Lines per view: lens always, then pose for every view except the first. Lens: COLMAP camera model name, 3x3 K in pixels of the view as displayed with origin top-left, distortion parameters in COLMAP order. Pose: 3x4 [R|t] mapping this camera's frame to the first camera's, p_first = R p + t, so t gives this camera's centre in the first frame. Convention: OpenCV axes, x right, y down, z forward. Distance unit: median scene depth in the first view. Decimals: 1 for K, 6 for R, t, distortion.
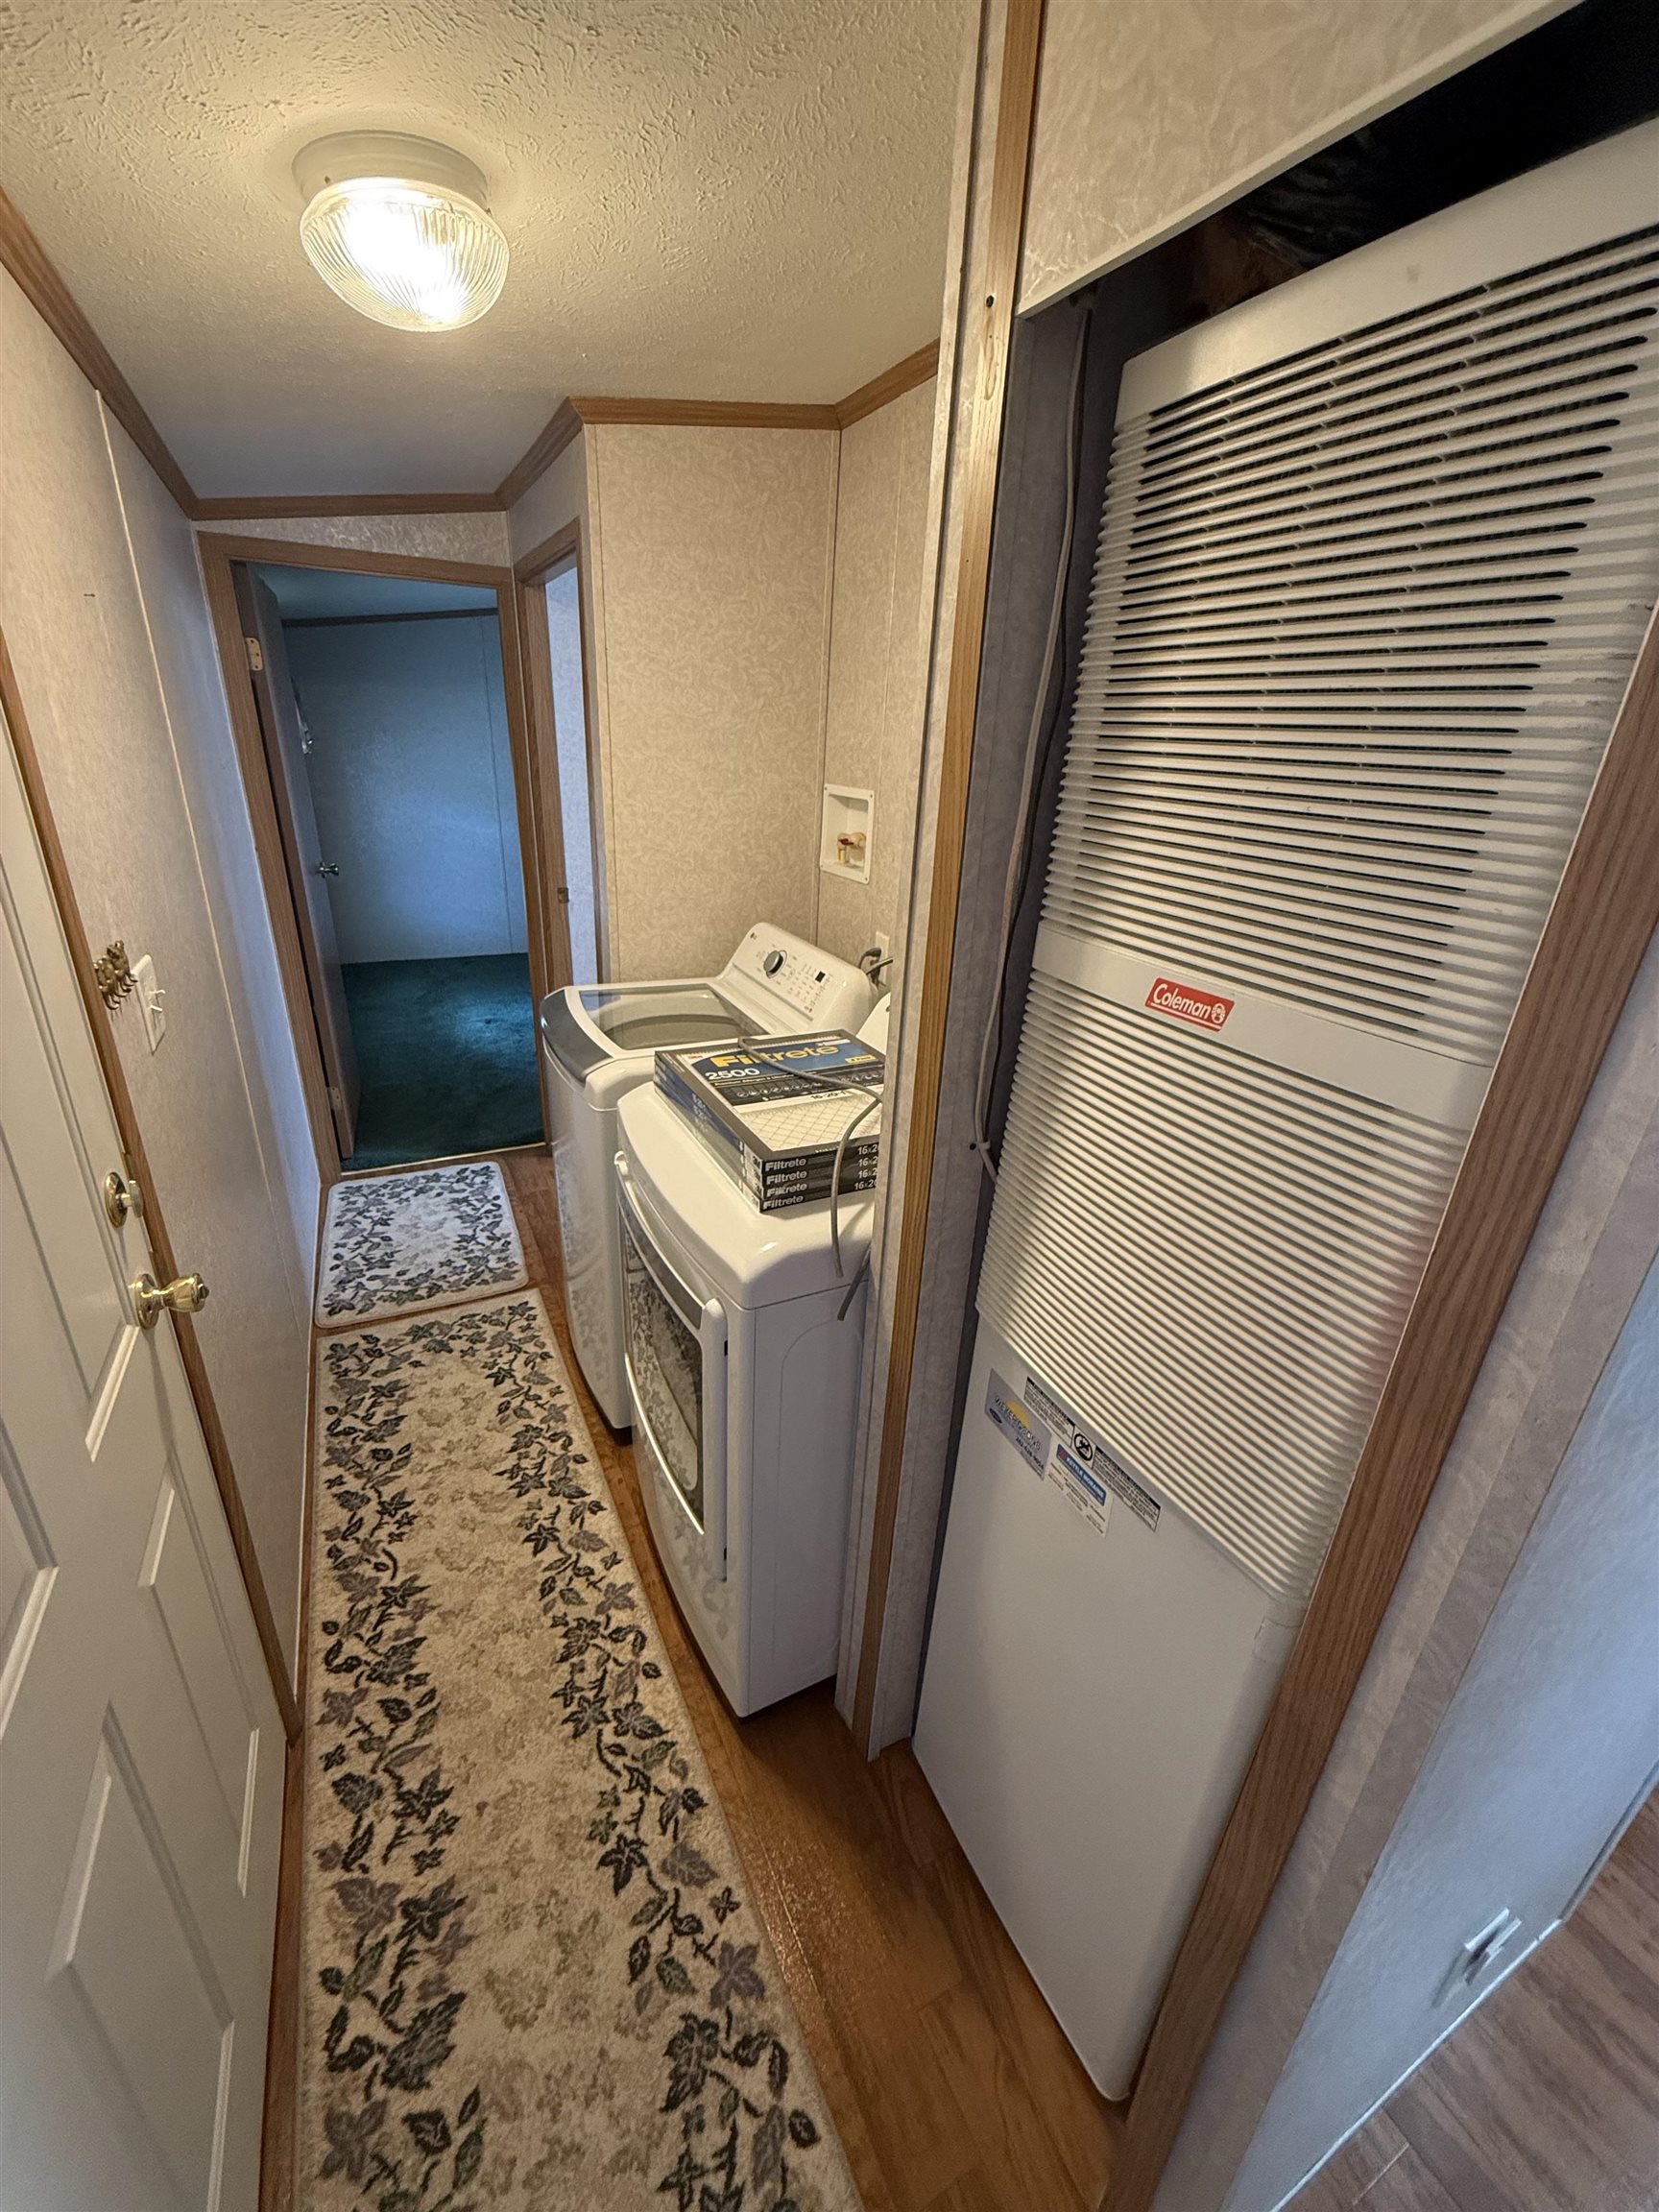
lens RADIAL K [[885.2, 0, 829.5], [0, 885.2, 1106.0], [0, 0, 1]] dist [-0.001837, 0.000056]
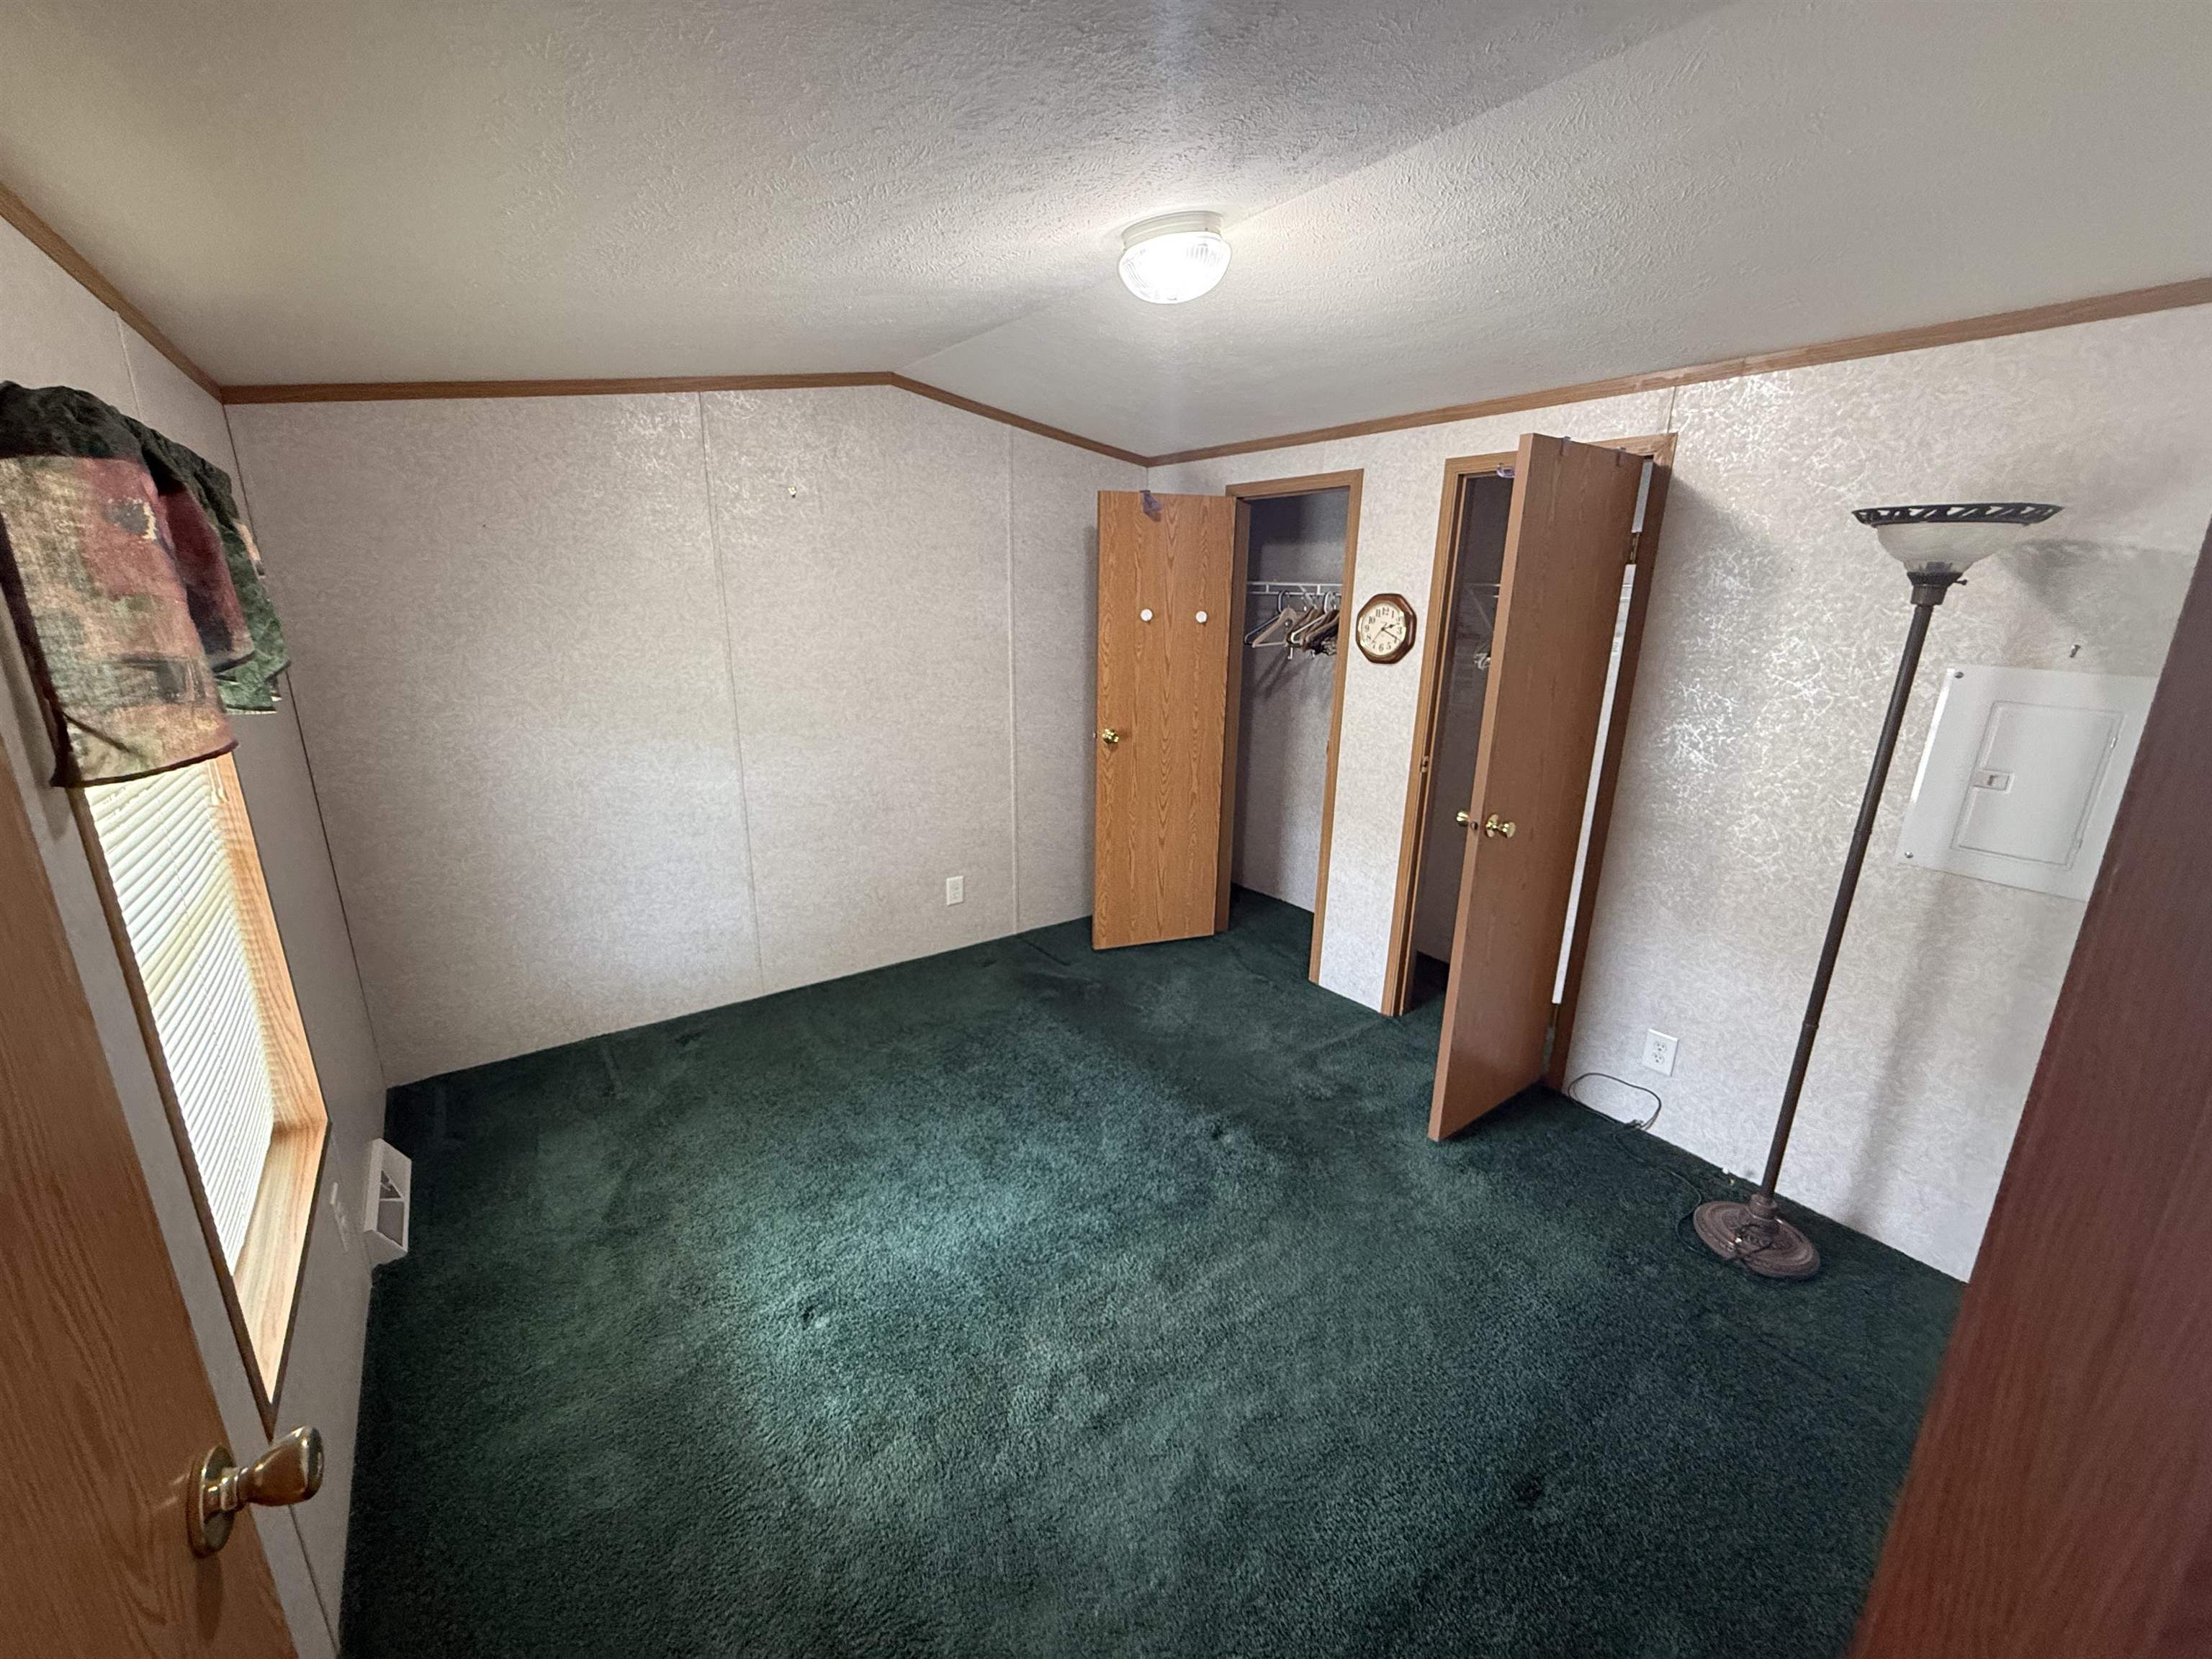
lens RADIAL K [[885.2, 0, 1096.0], [0, 885.2, 828.5], [0, 0, 1]] dist [-0.001837, 0.000056]
pose [[0.987046, -0.081660, 0.138100, -0.276398], [0.095981, 0.990304, -0.100430, -0.241748], [-0.128560, 0.112384, 0.985313, 0.532781]]
